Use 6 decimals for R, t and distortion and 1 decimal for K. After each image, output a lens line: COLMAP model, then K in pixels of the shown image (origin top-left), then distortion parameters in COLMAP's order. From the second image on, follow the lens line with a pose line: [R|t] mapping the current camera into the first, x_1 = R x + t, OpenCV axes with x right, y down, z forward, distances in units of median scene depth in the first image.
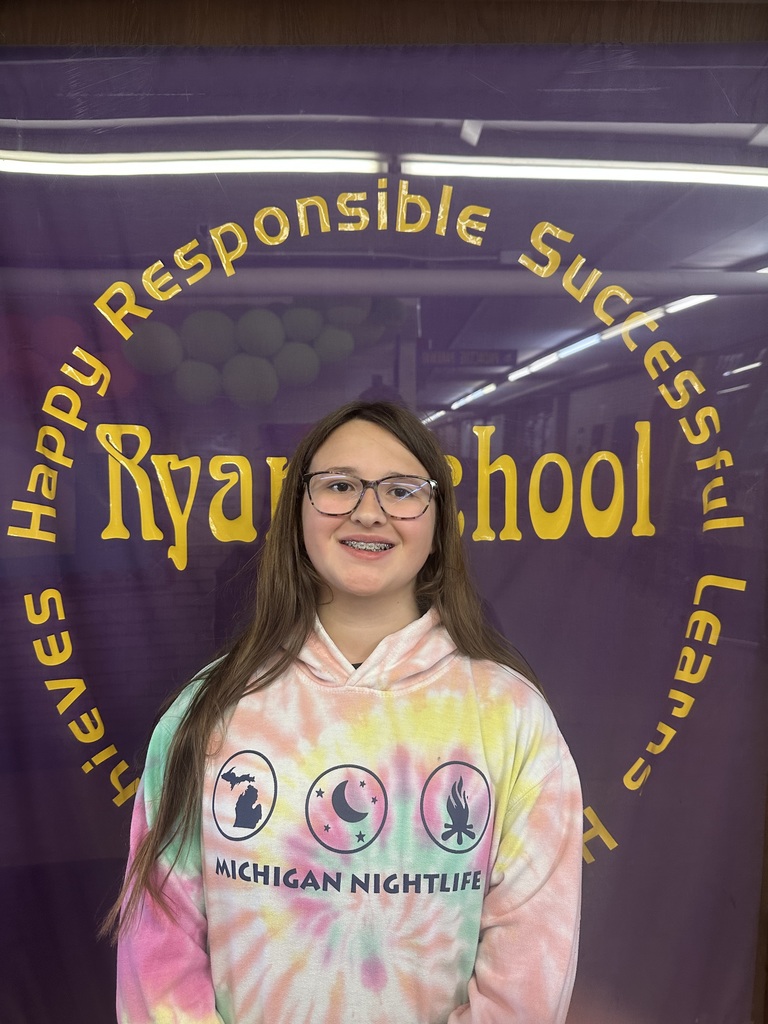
lens RADIAL K [[720.2, 0, 385.6], [0, 720.2, 516.6], [0, 0, 1]] dist [0.017090, -0.036794]
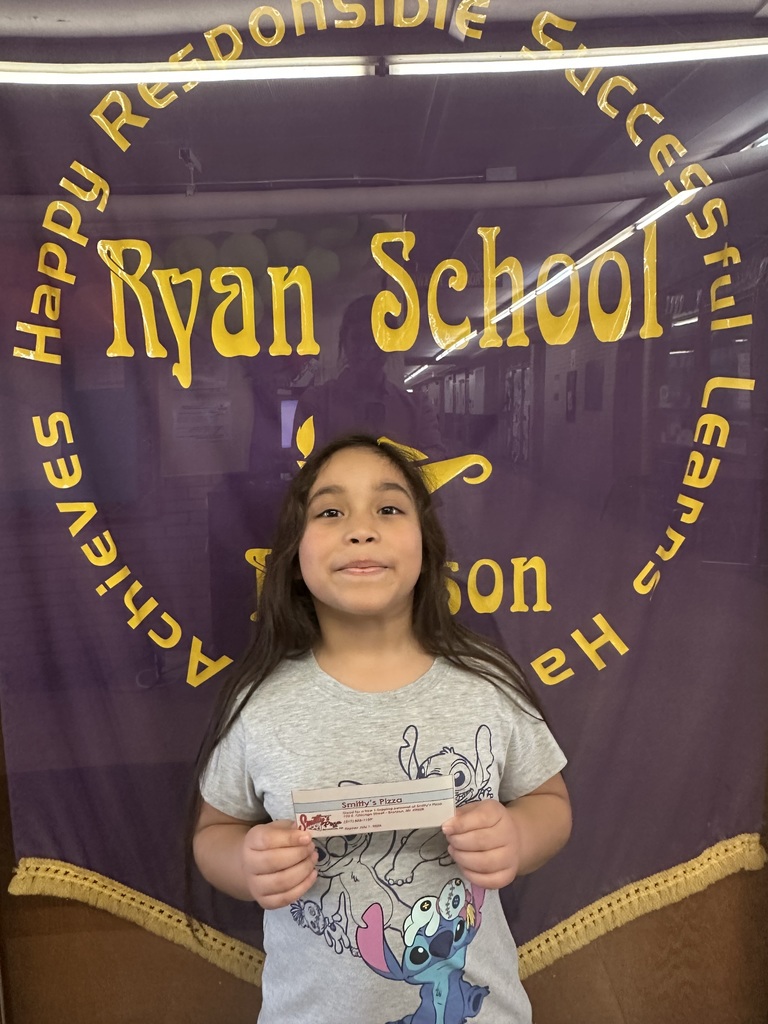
lens RADIAL K [[720.2, 0, 367.5], [0, 720.2, 505.5], [0, 0, 1]] dist [0.017090, -0.036794]
pose [[0.999540, -0.025962, -0.015704, -0.021150], [0.026530, 0.998958, 0.037135, 0.210561], [0.014723, -0.037535, 0.999187, -0.003752]]
